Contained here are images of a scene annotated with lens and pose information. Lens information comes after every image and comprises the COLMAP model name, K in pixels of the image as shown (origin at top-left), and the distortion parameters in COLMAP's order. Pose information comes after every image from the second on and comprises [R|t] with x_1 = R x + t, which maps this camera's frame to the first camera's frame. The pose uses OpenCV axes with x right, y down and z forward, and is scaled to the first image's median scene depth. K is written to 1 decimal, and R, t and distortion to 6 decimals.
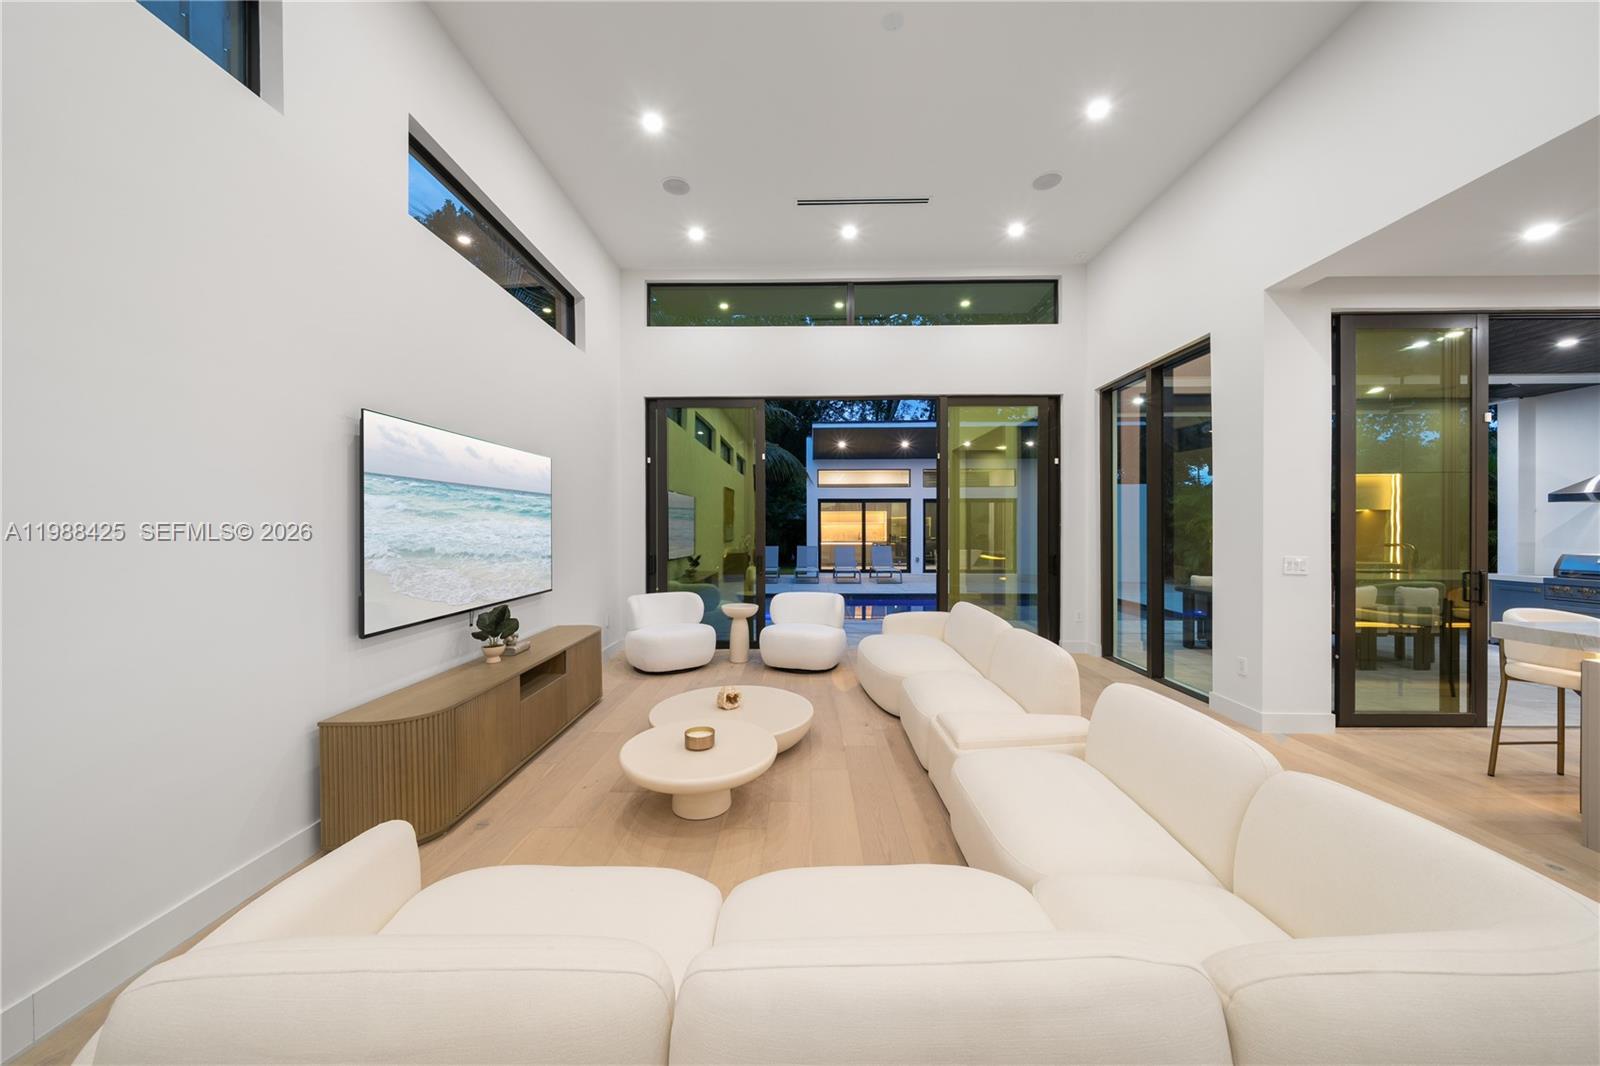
lens RADIAL K [[547.6, 0, 795.5], [0, 547.6, 530.2], [0, 0, 1]] dist [-0.000775, -0.000082]
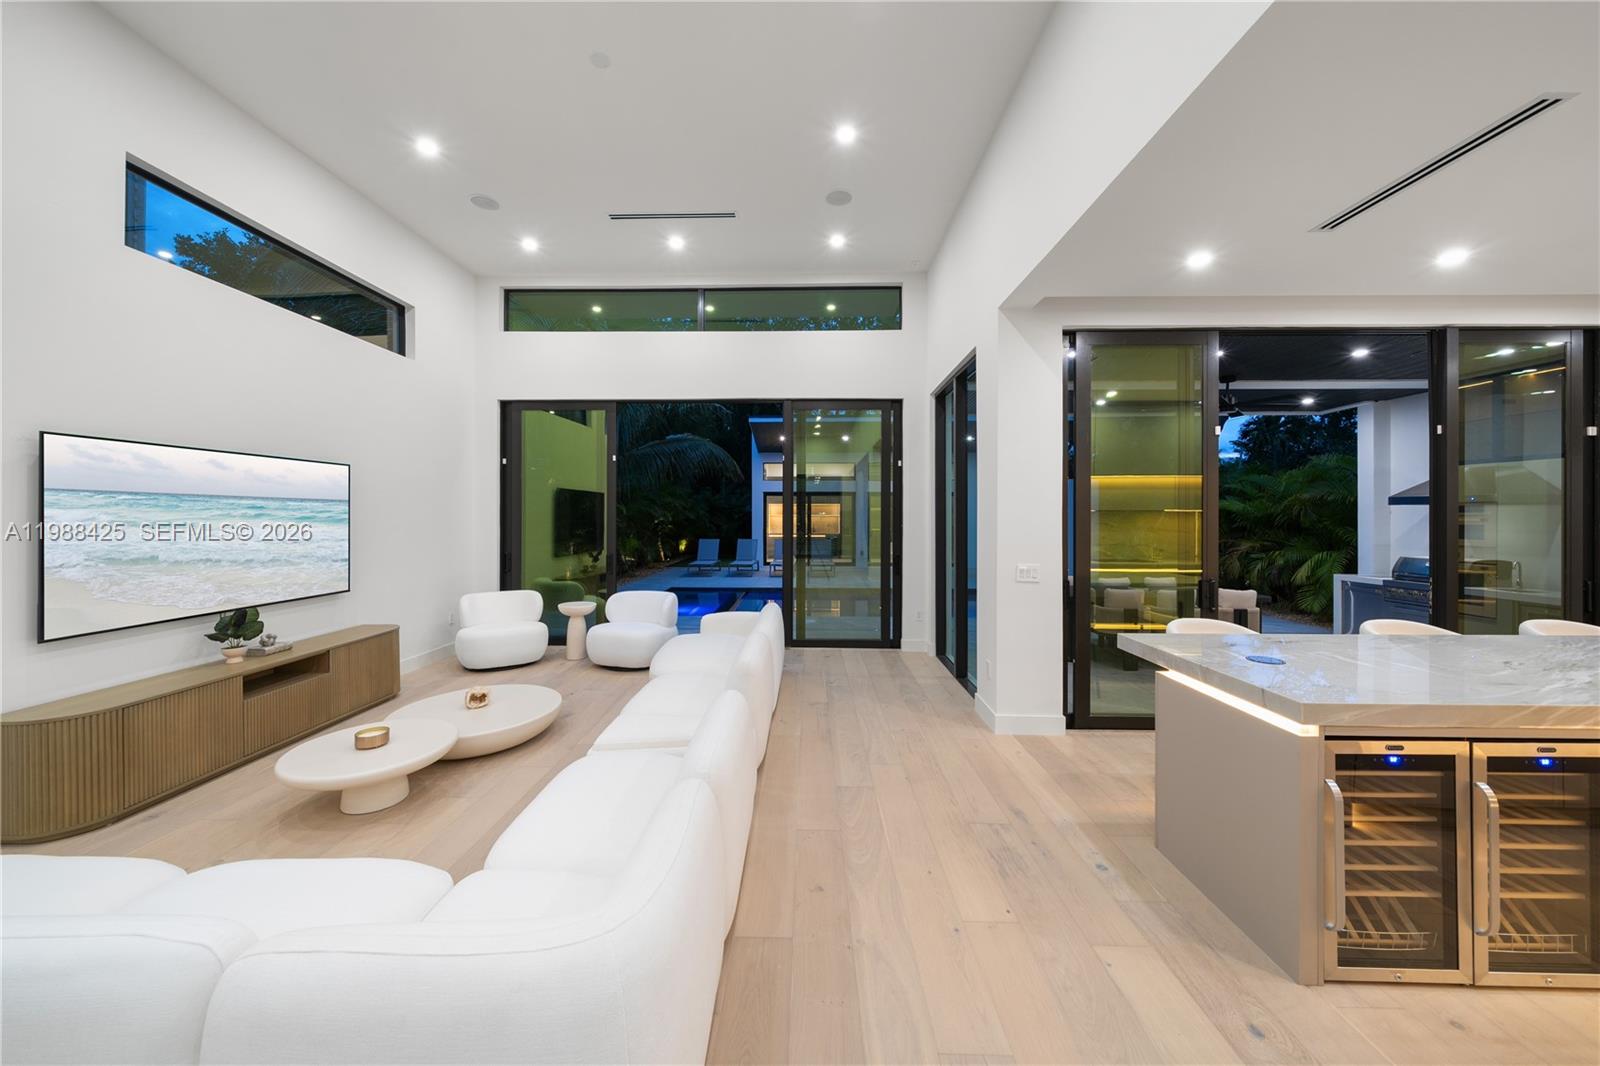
lens RADIAL K [[550.0, 0, 794.3], [0, 550.0, 516.9], [0, 0, 1]] dist [-0.001041, -0.000131]
pose [[0.999956, 0.004062, -0.008412, 0.411533], [-0.004087, 0.999987, -0.002963, -0.031765], [0.008400, 0.002997, 0.999960, -0.041632]]
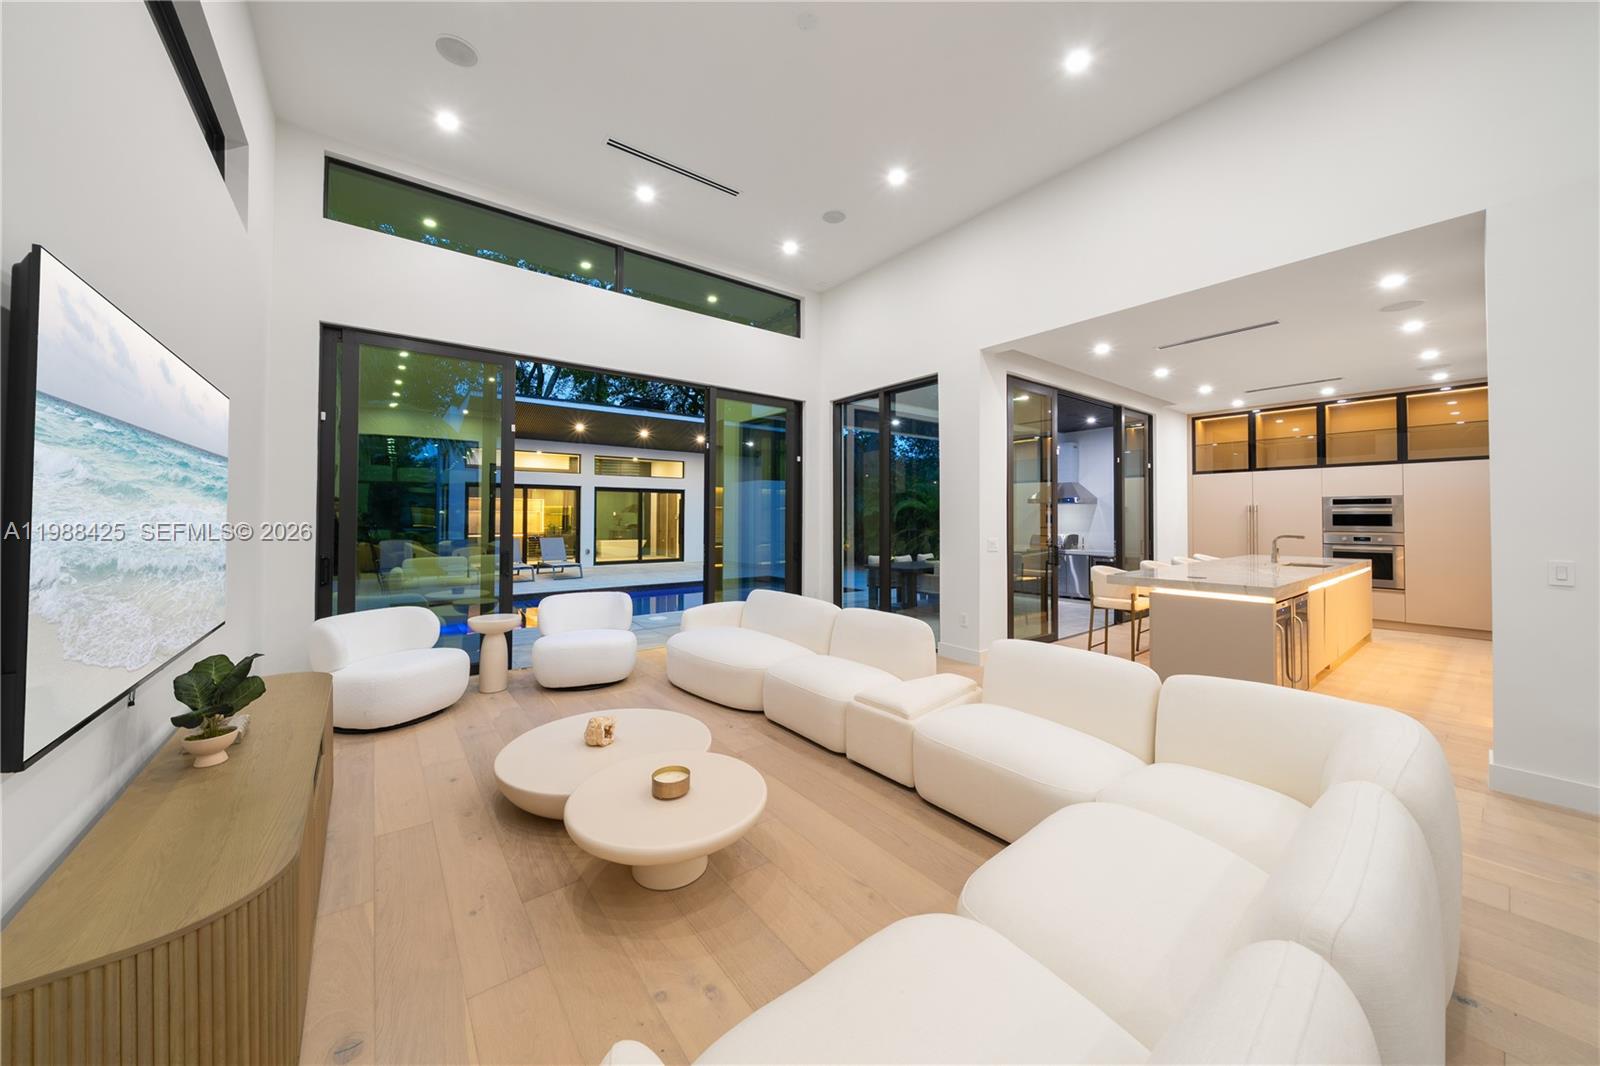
lens RADIAL K [[553.2, 0, 795.3], [0, 553.2, 509.7], [0, 0, 1]] dist [-0.001570, -0.000097]
pose [[0.783510, 0.011956, 0.621264, -0.336866], [-0.000400, 0.999824, -0.018736, -0.000403], [-0.621379, 0.014432, 0.783377, 0.158807]]
